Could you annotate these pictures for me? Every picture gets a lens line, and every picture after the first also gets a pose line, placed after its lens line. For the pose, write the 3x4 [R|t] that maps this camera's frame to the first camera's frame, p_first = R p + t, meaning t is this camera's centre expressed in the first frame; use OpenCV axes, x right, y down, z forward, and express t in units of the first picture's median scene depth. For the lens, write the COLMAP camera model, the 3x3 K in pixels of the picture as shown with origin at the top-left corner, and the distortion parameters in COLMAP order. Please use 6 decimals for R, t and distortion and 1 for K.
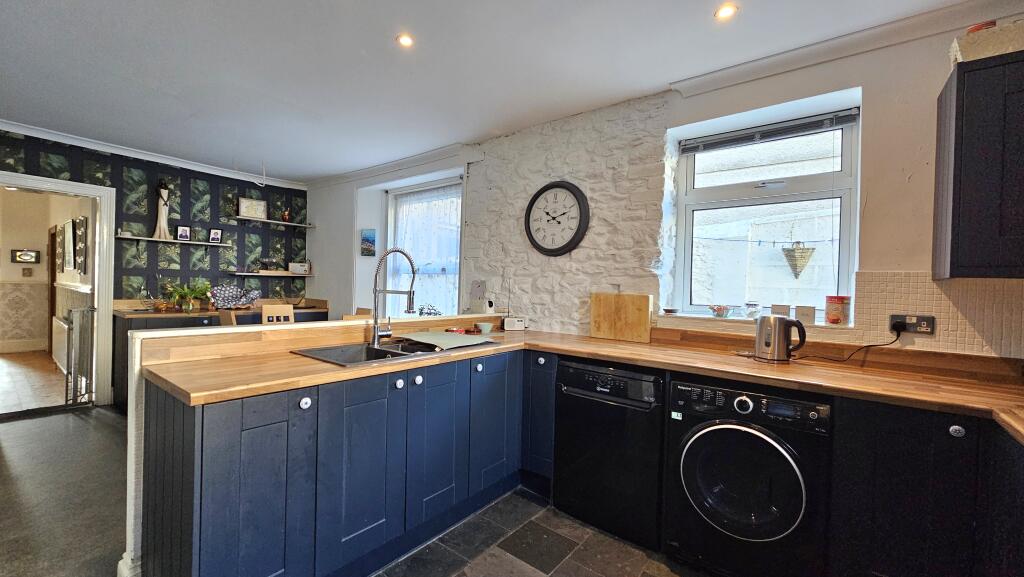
lens RADIAL K [[416.0, 0, 511.1], [0, 416.0, 289.6], [0, 0, 1]] dist [0.003297, 0.000018]
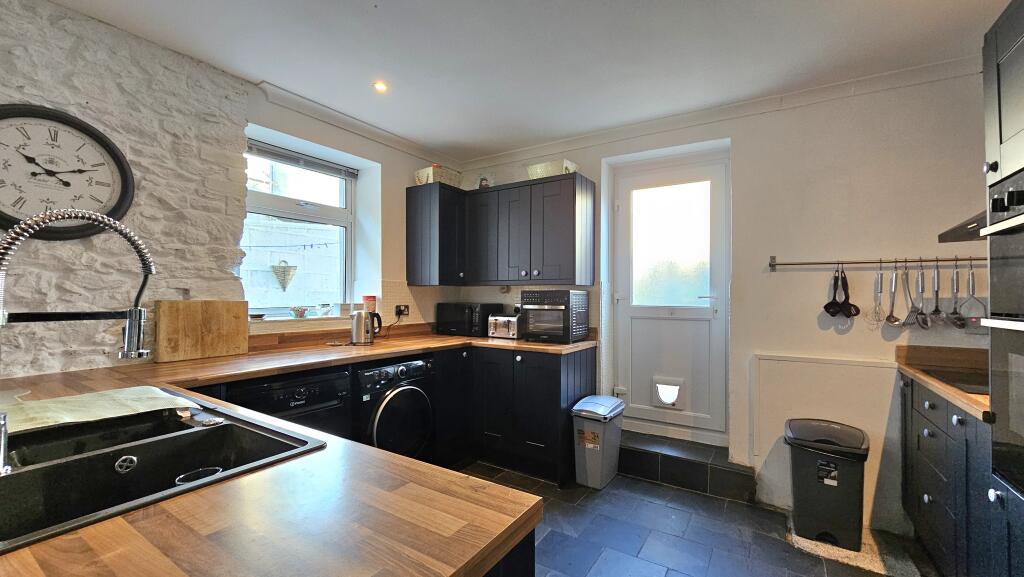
lens RADIAL K [[416.0, 0, 511.7], [0, 416.0, 288.8], [0, 0, 1]] dist [0.003297, 0.000018]
pose [[-0.086536, -0.009222, 0.996206, -0.580232], [0.006112, 0.999933, 0.009787, -0.016272], [-0.996230, 0.006936, -0.086474, 0.469325]]
